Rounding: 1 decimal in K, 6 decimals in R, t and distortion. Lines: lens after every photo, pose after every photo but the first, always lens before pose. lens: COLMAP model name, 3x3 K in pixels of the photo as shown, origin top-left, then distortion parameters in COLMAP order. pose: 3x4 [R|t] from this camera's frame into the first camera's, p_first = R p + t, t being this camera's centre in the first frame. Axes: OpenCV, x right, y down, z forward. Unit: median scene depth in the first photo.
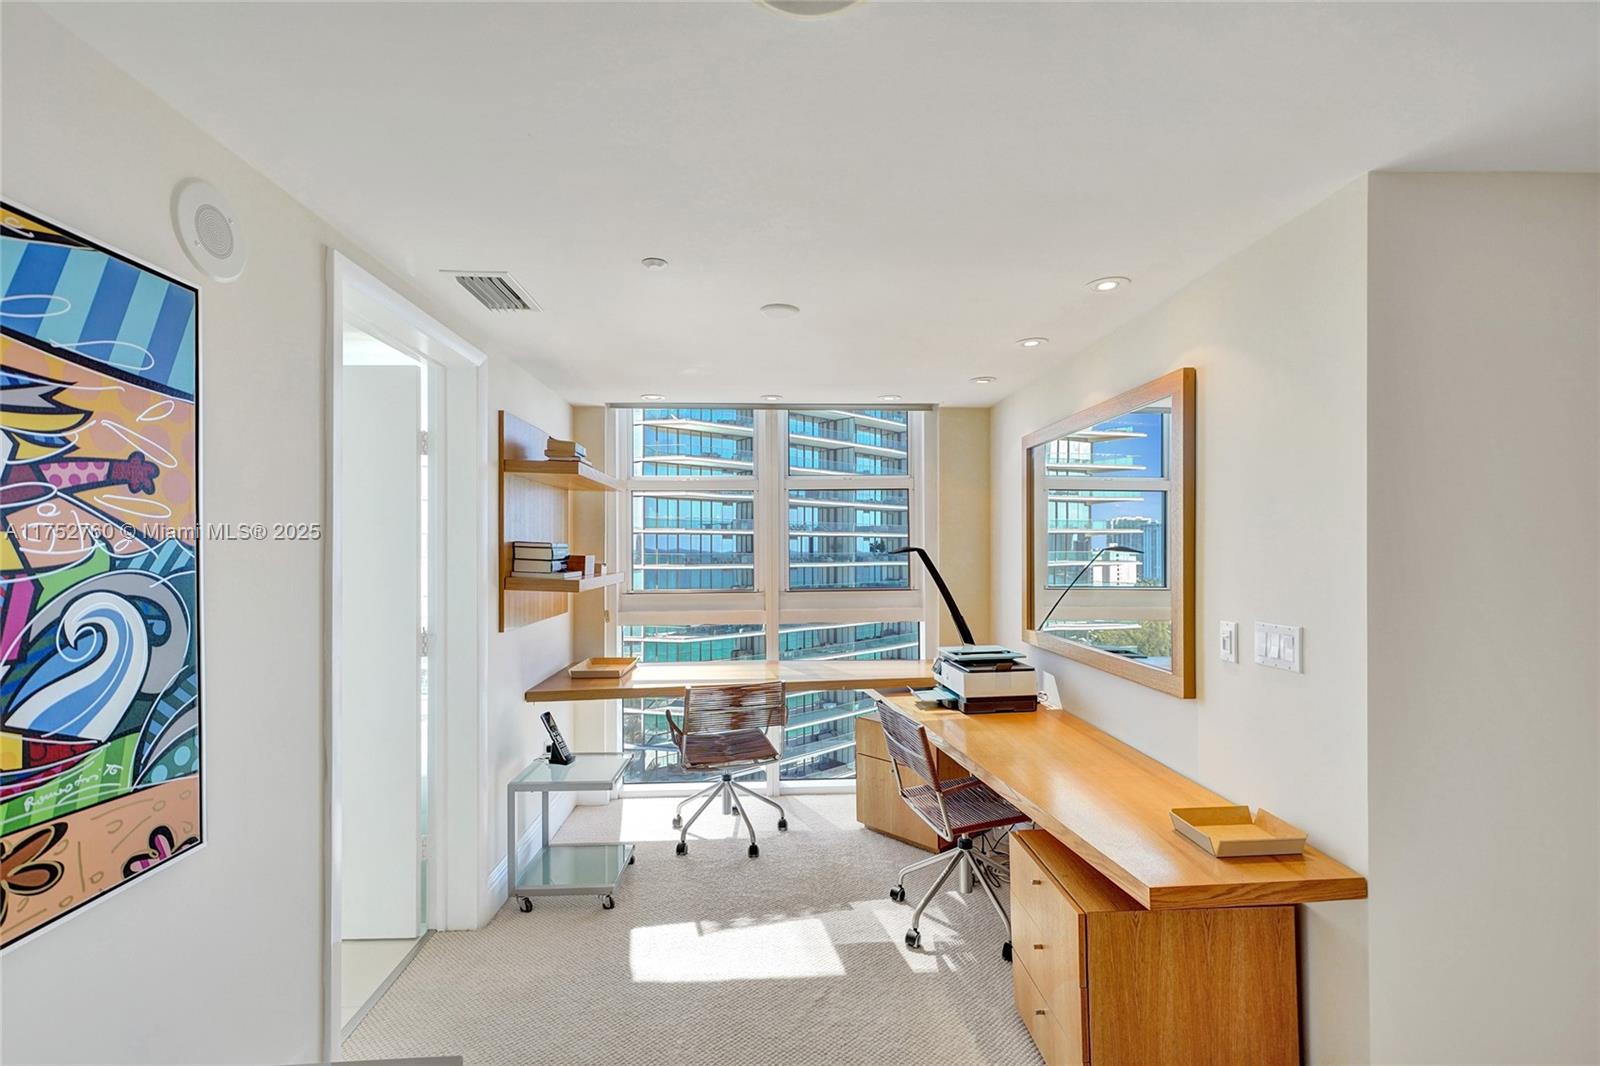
lens RADIAL K [[718.8, 0, 815.6], [0, 718.8, 547.3], [0, 0, 1]] dist [0.003646, 0.001853]
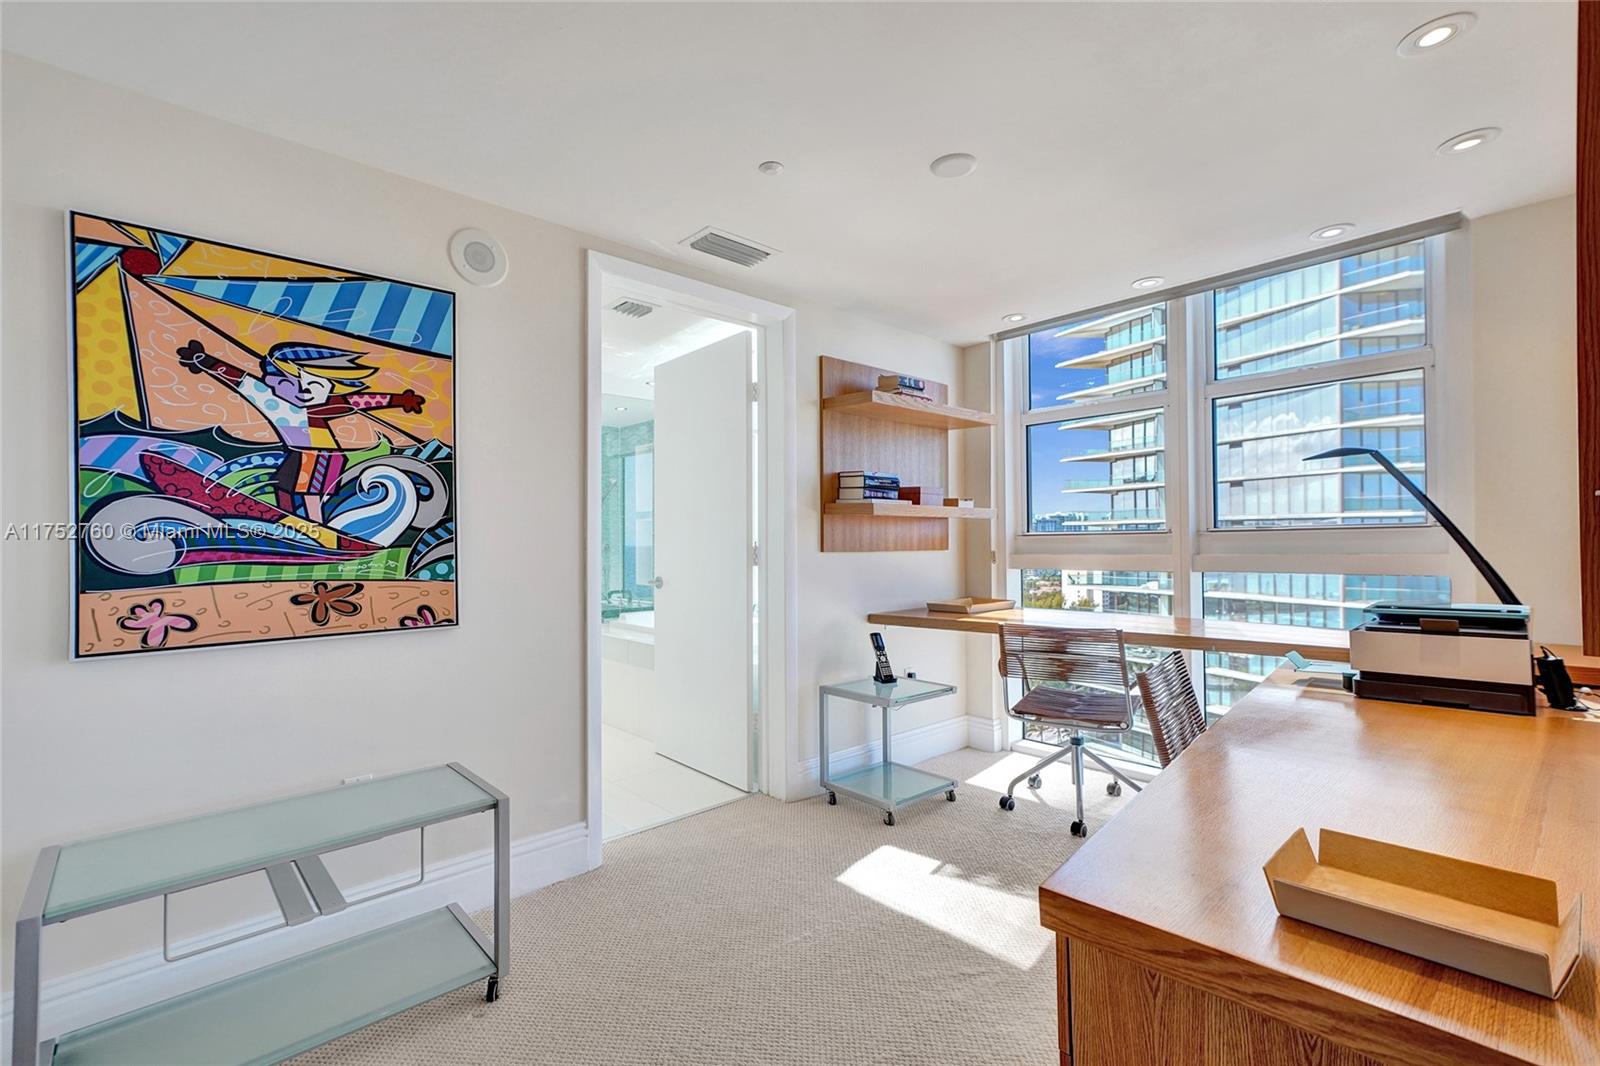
lens RADIAL K [[718.8, 0, 776.2], [0, 718.8, 531.9], [0, 0, 1]] dist [0.003646, 0.001853]
pose [[0.622271, -0.014411, -0.782669, 1.196634], [0.009247, 0.999896, -0.011059, 0.293443], [0.782747, -0.000356, 0.622339, 0.723010]]
